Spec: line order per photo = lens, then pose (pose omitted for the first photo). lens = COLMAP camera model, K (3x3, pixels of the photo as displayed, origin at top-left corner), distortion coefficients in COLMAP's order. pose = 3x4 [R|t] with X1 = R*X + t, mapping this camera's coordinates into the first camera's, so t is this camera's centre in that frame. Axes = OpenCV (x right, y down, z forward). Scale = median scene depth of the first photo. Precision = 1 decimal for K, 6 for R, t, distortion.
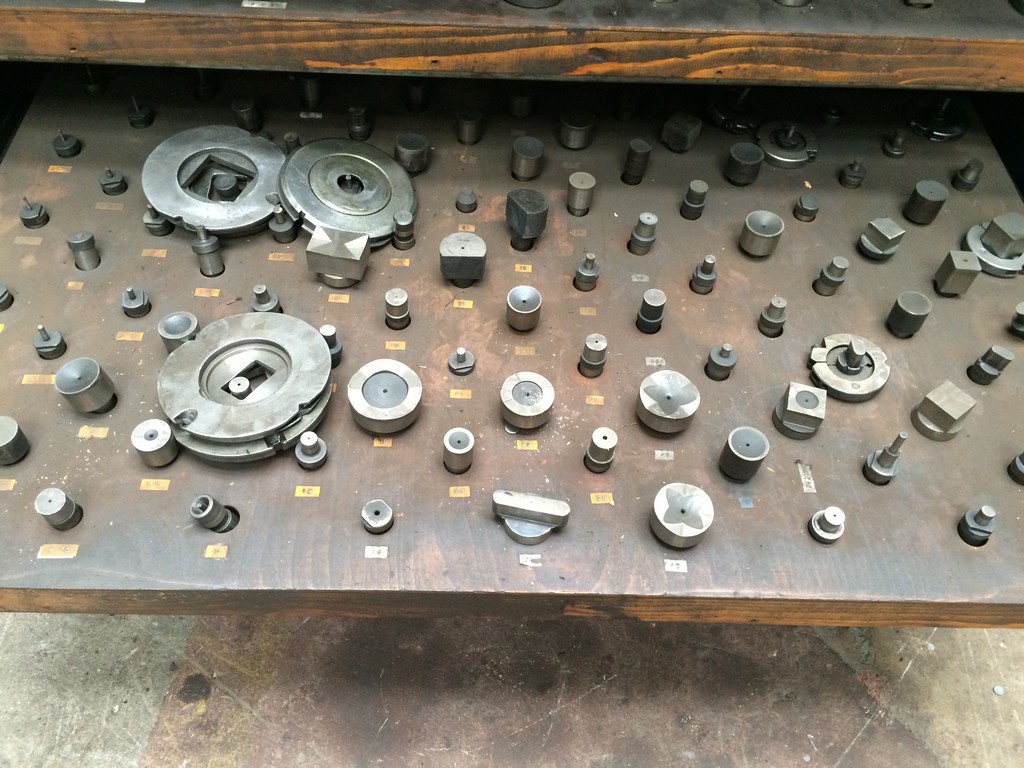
lens RADIAL K [[904.0, 0, 514.1], [0, 904.0, 385.2], [0, 0, 1]] dist [0.088965, -0.127324]
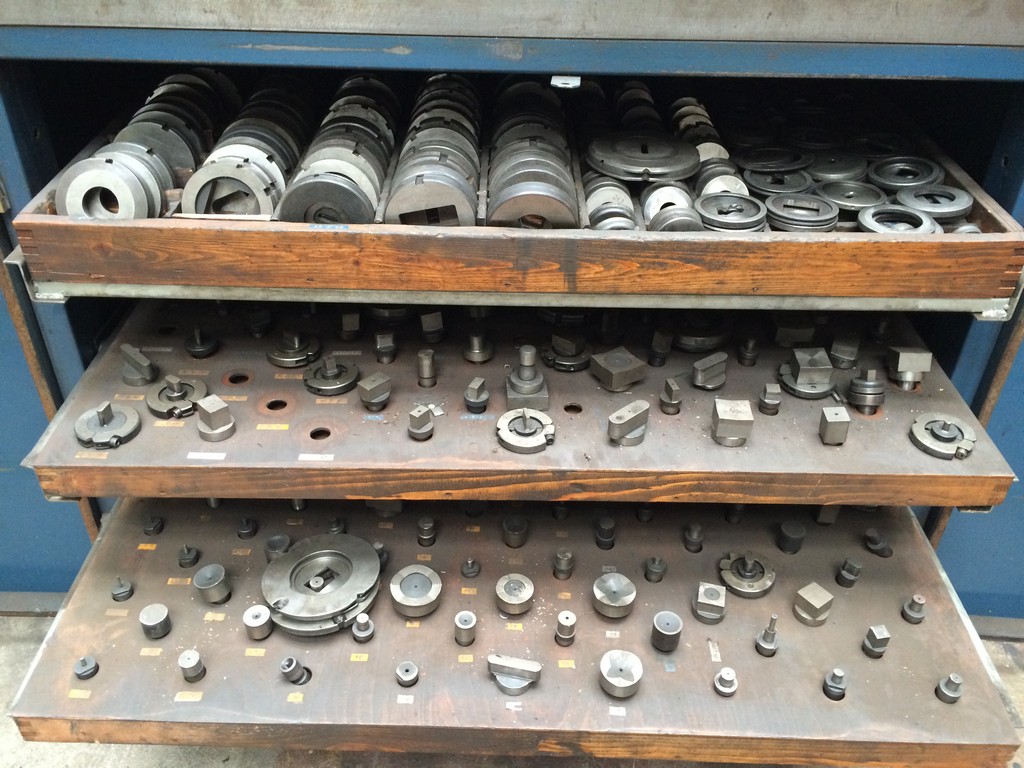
lens RADIAL K [[904.0, 0, 520.0], [0, 904.0, 390.5], [0, 0, 1]] dist [0.088965, -0.127324]
pose [[0.999471, -0.008412, -0.031410, 0.074190], [-0.000657, 0.960536, -0.278156, 0.112819], [0.032510, 0.278029, 0.960022, -0.488059]]
